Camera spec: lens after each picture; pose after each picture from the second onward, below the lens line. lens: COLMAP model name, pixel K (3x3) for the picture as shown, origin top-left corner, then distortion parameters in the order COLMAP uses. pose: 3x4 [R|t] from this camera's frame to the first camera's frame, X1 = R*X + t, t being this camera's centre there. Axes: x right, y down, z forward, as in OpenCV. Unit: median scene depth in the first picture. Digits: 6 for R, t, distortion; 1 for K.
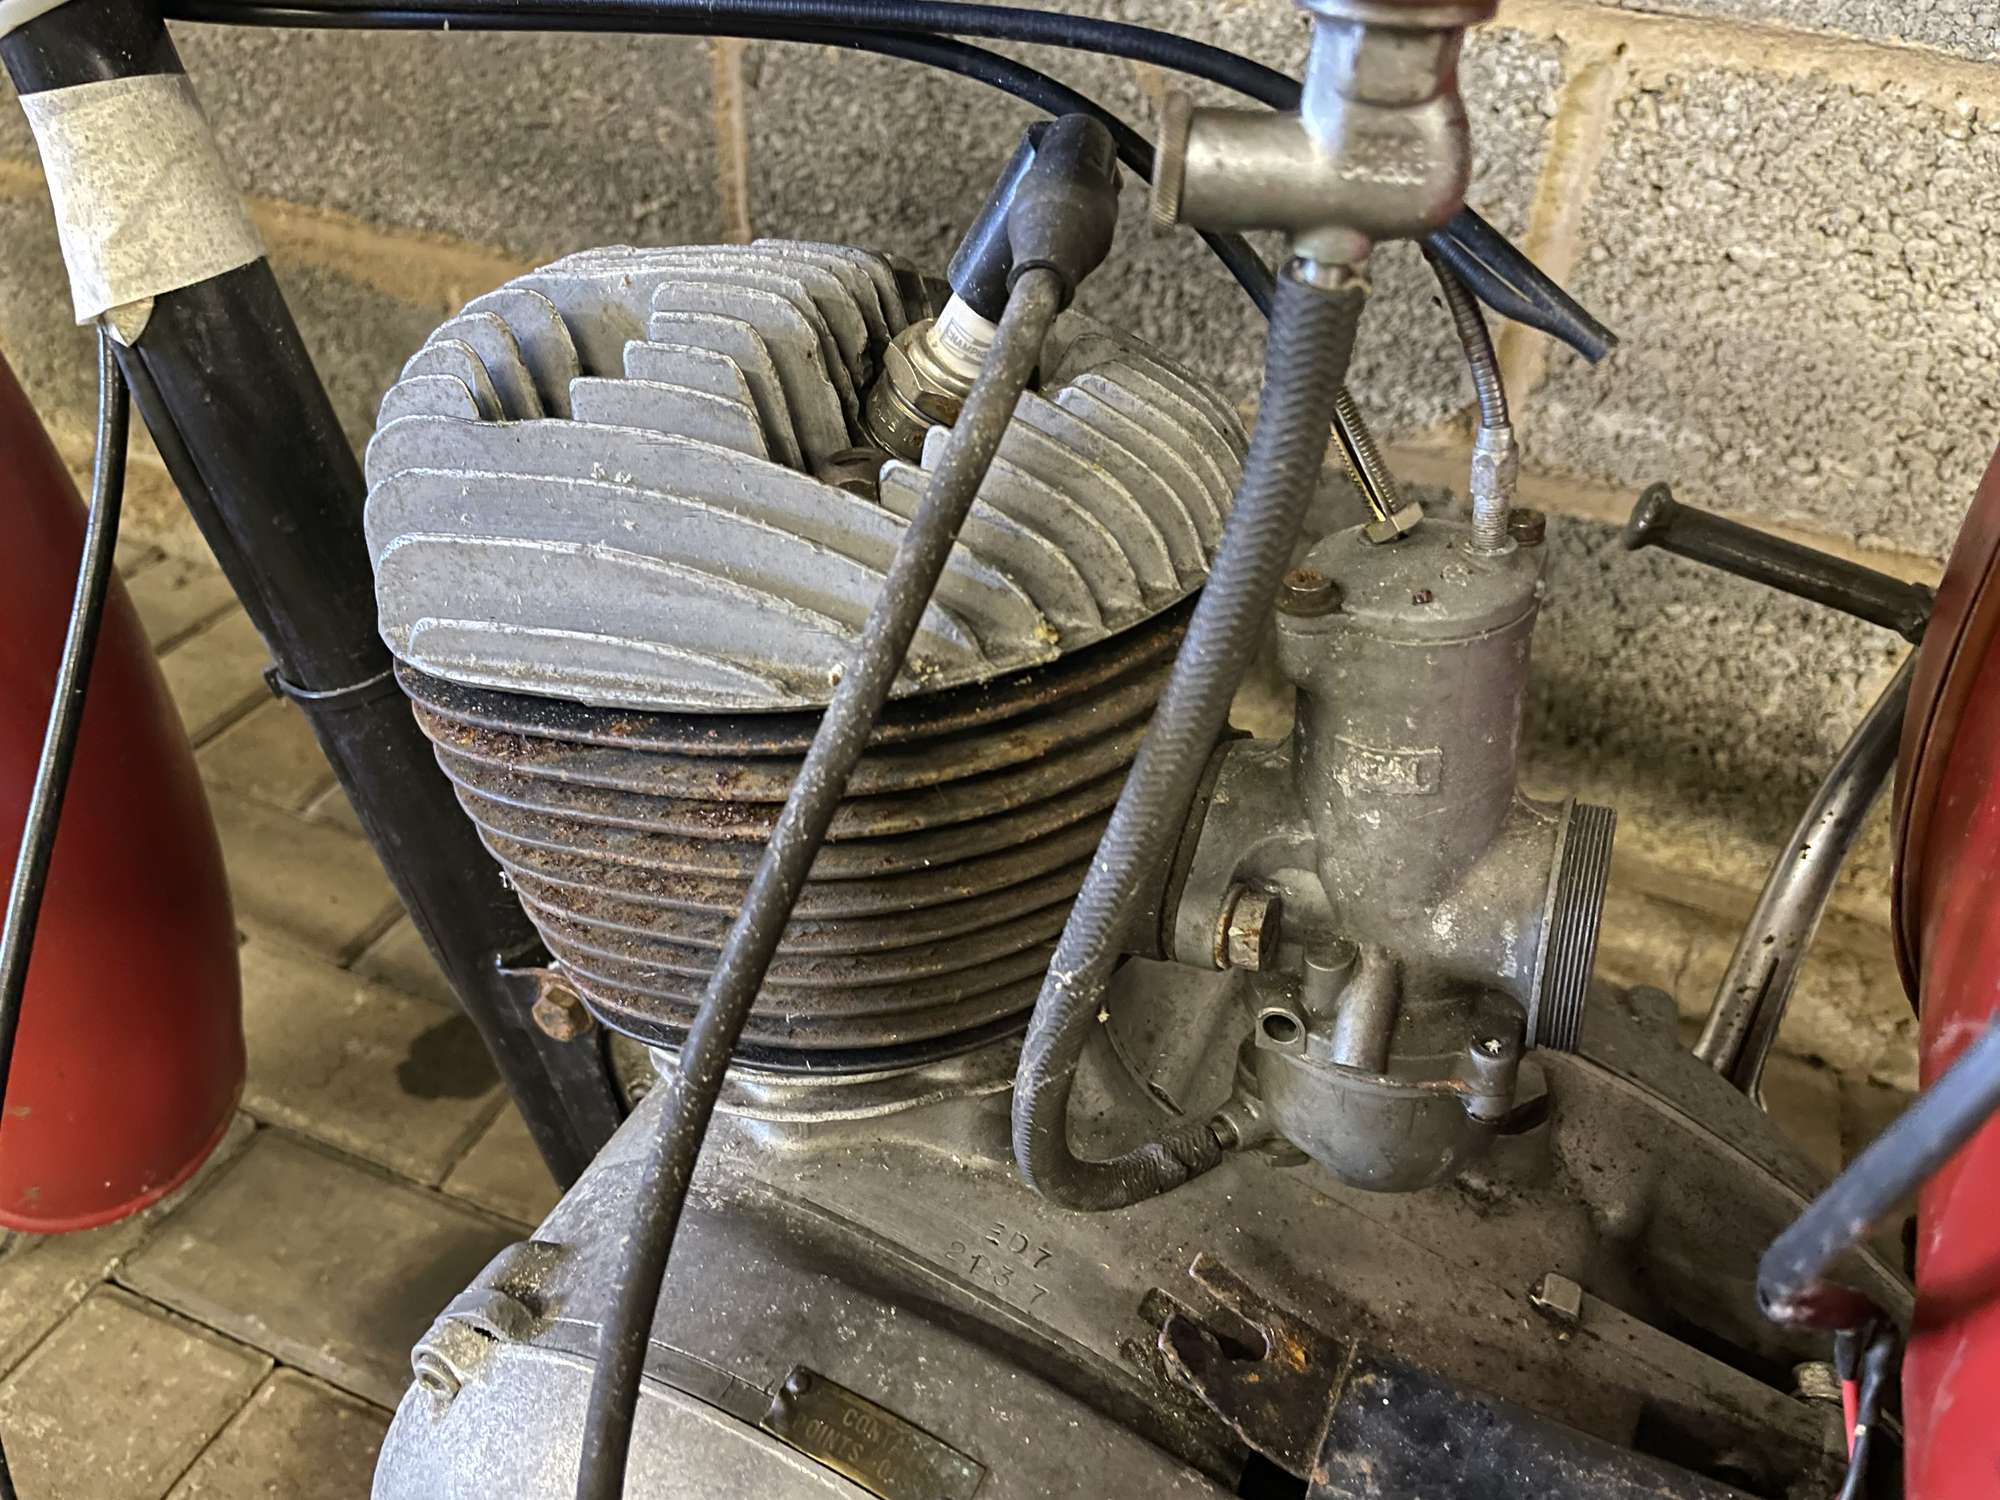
lens RADIAL K [[1546.8, 0, 992.4], [0, 1546.8, 731.2], [0, 0, 1]] dist [0.079868, -0.127840]
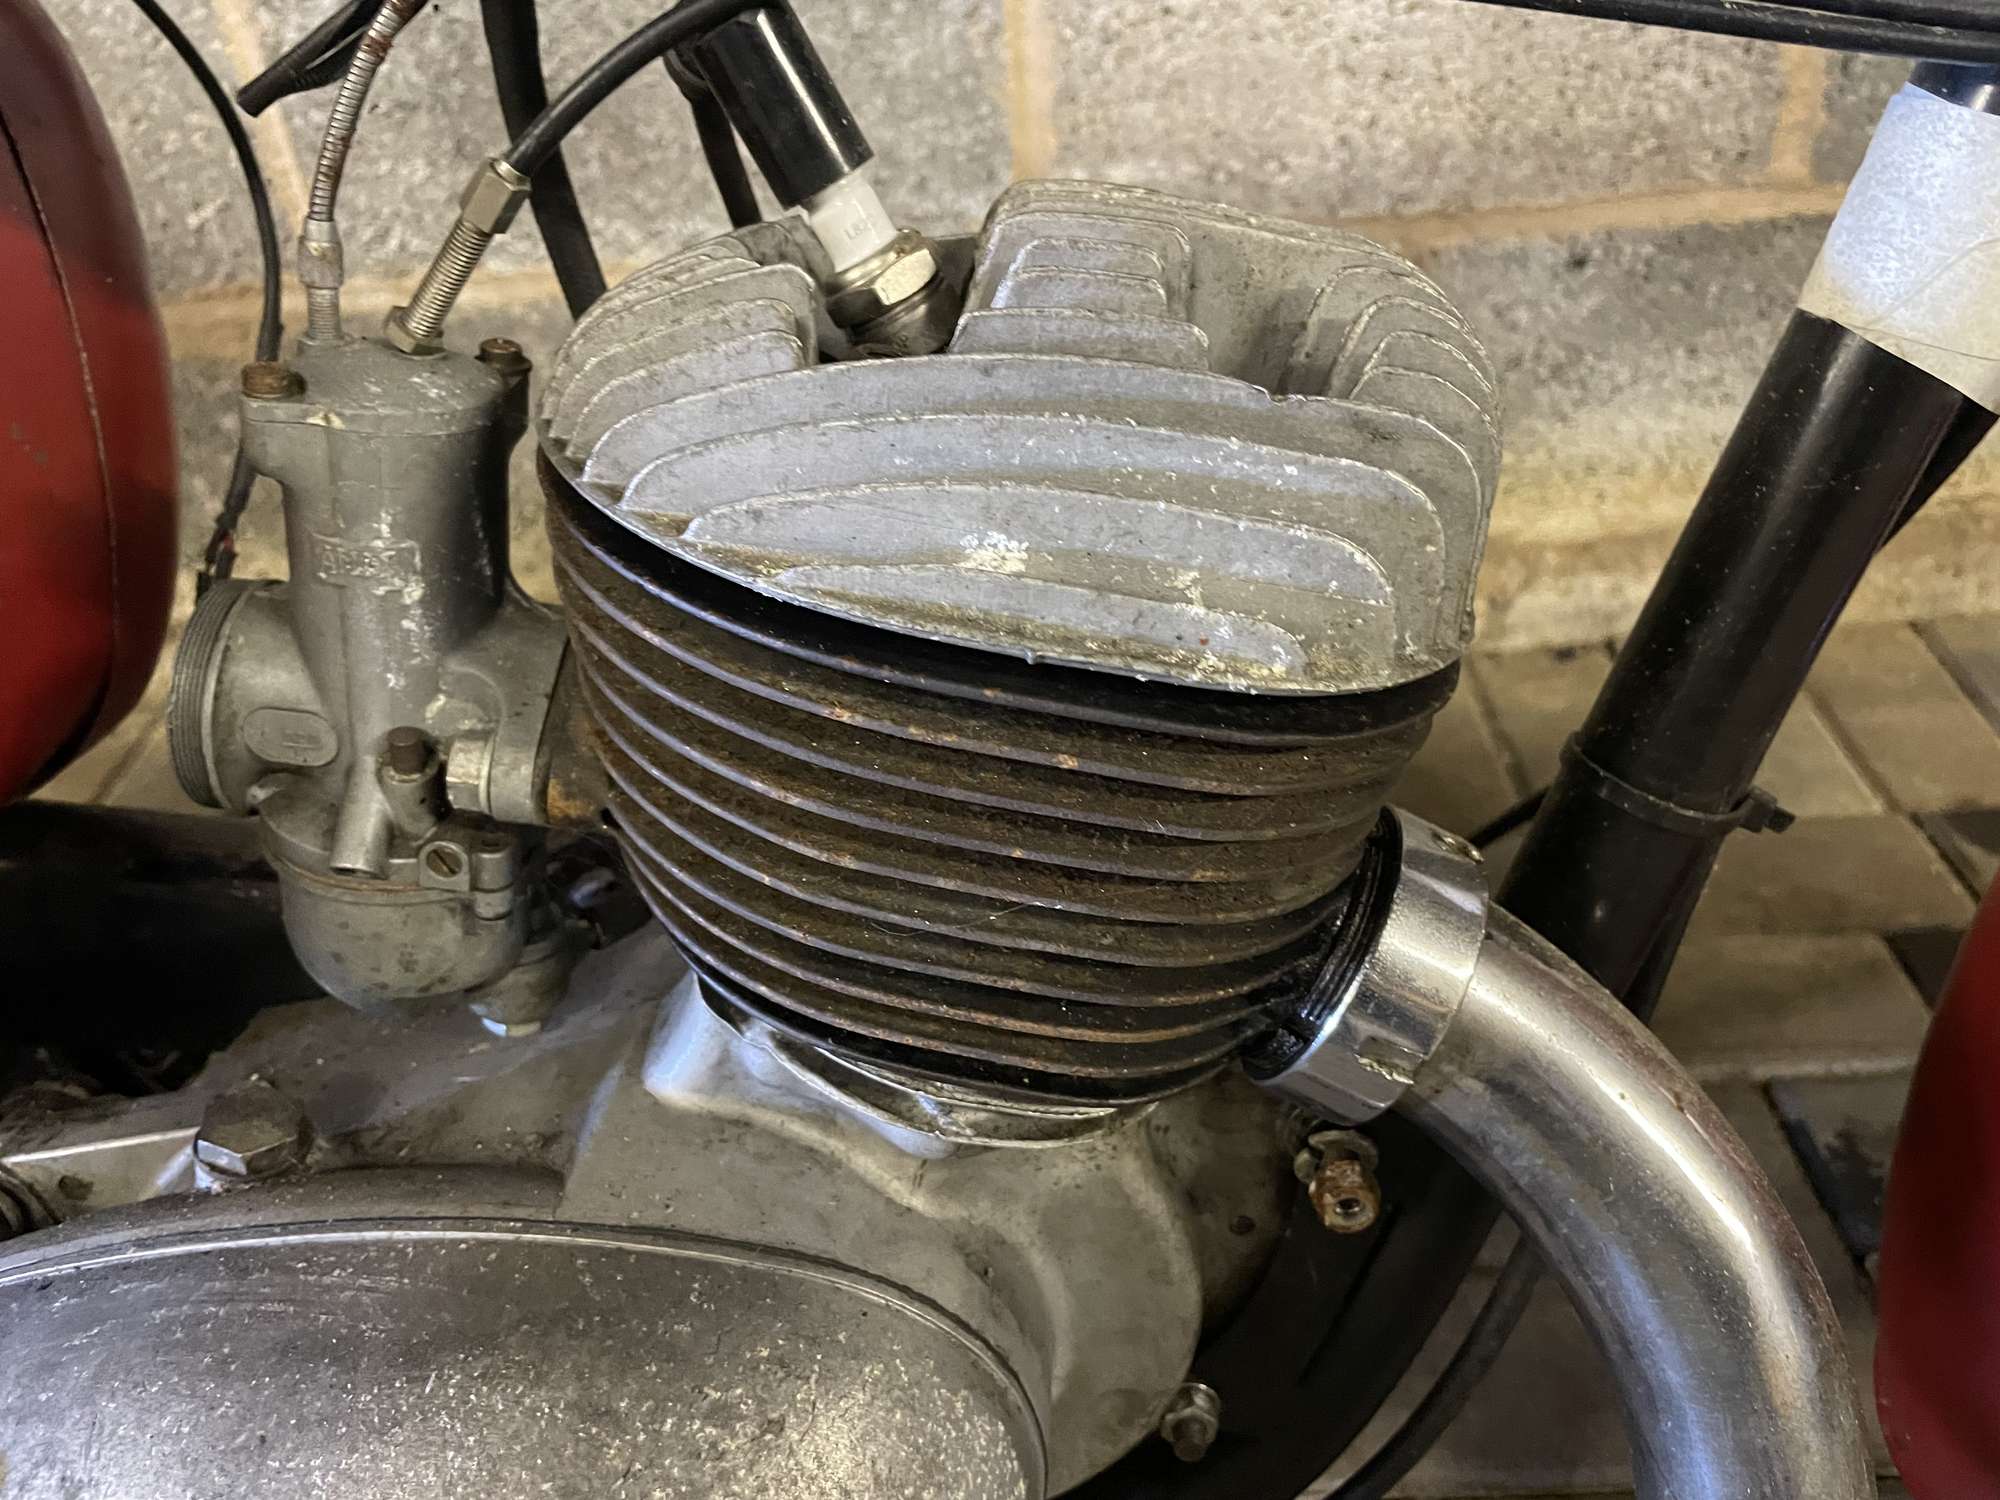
lens RADIAL K [[1546.8, 0, 1006.8], [0, 1546.8, 738.2], [0, 0, 1]] dist [0.079868, -0.127840]
pose [[0.919989, -0.314714, 0.233612, -0.102740], [0.317171, 0.947955, 0.028000, 0.154810], [-0.230266, 0.048336, 0.971927, -0.121199]]
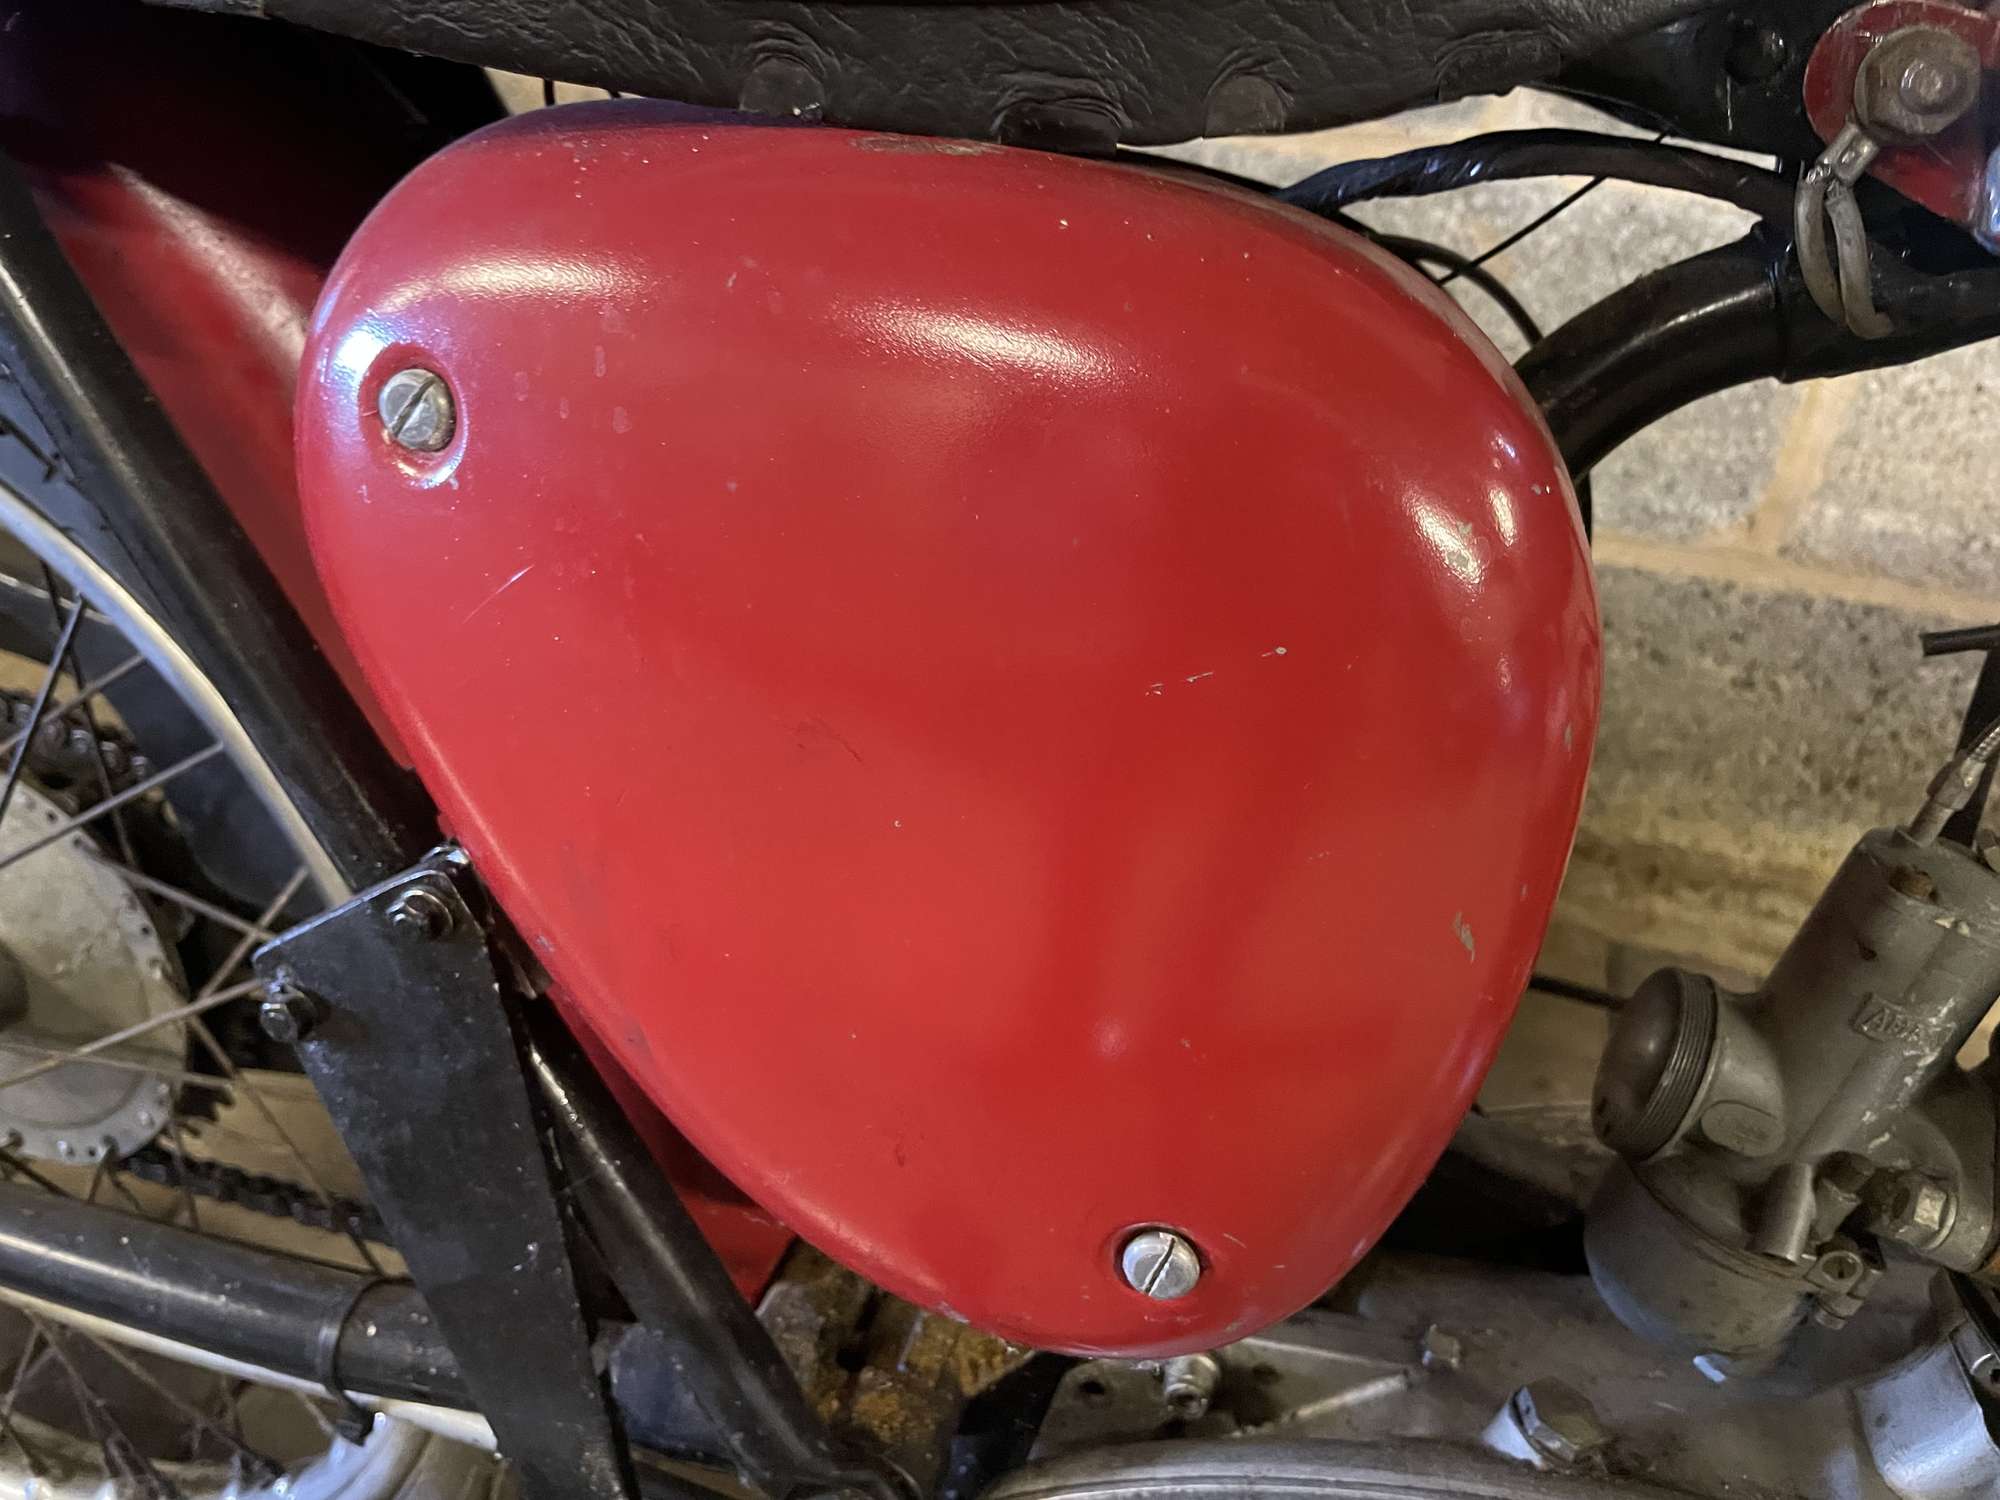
lens RADIAL K [[1546.8, 0, 962.3], [0, 1546.8, 751.7], [0, 0, 1]] dist [0.079868, -0.127840]
pose [[0.995600, -0.051103, 0.078544, -0.432821], [0.055746, 0.996753, -0.058108, 0.013215], [-0.075319, 0.062231, 0.995216, -0.153503]]
